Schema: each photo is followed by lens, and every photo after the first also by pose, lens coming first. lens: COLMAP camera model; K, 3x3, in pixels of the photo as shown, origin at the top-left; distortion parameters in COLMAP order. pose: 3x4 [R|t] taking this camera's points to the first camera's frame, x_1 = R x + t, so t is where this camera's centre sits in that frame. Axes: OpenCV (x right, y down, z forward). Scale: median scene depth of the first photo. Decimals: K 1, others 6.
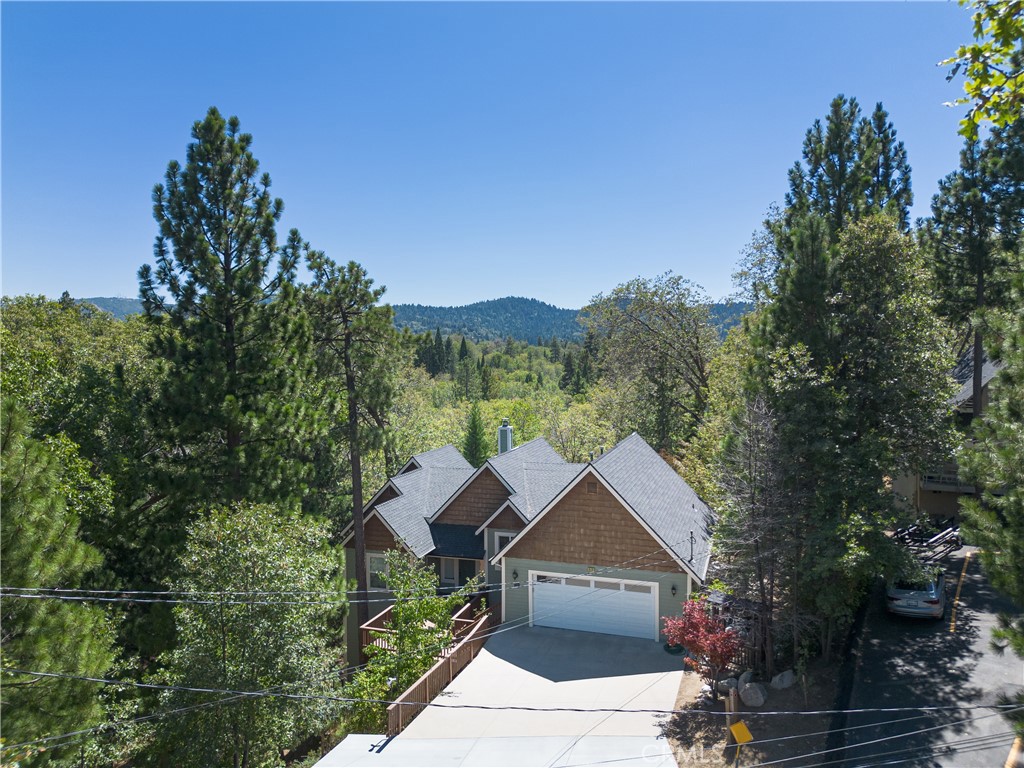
lens RADIAL K [[721.1, 0, 514.8], [0, 721.1, 382.8], [0, 0, 1]] dist [0.028124, -0.006918]
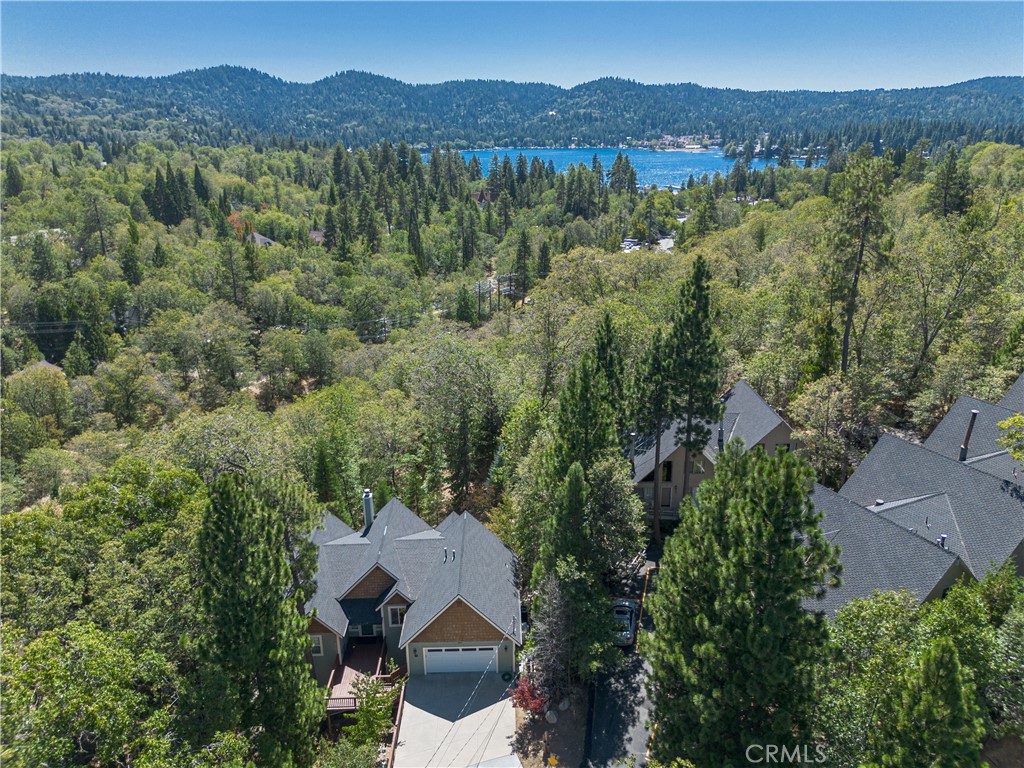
lens RADIAL K [[721.1, 0, 511.1], [0, 721.1, 385.4], [0, 0, 1]] dist [0.028124, -0.006918]
pose [[0.943426, -0.113545, 0.311535, -0.320557], [0.022334, 0.959168, 0.281953, -1.058328], [-0.330829, -0.259044, 0.907441, -0.609898]]
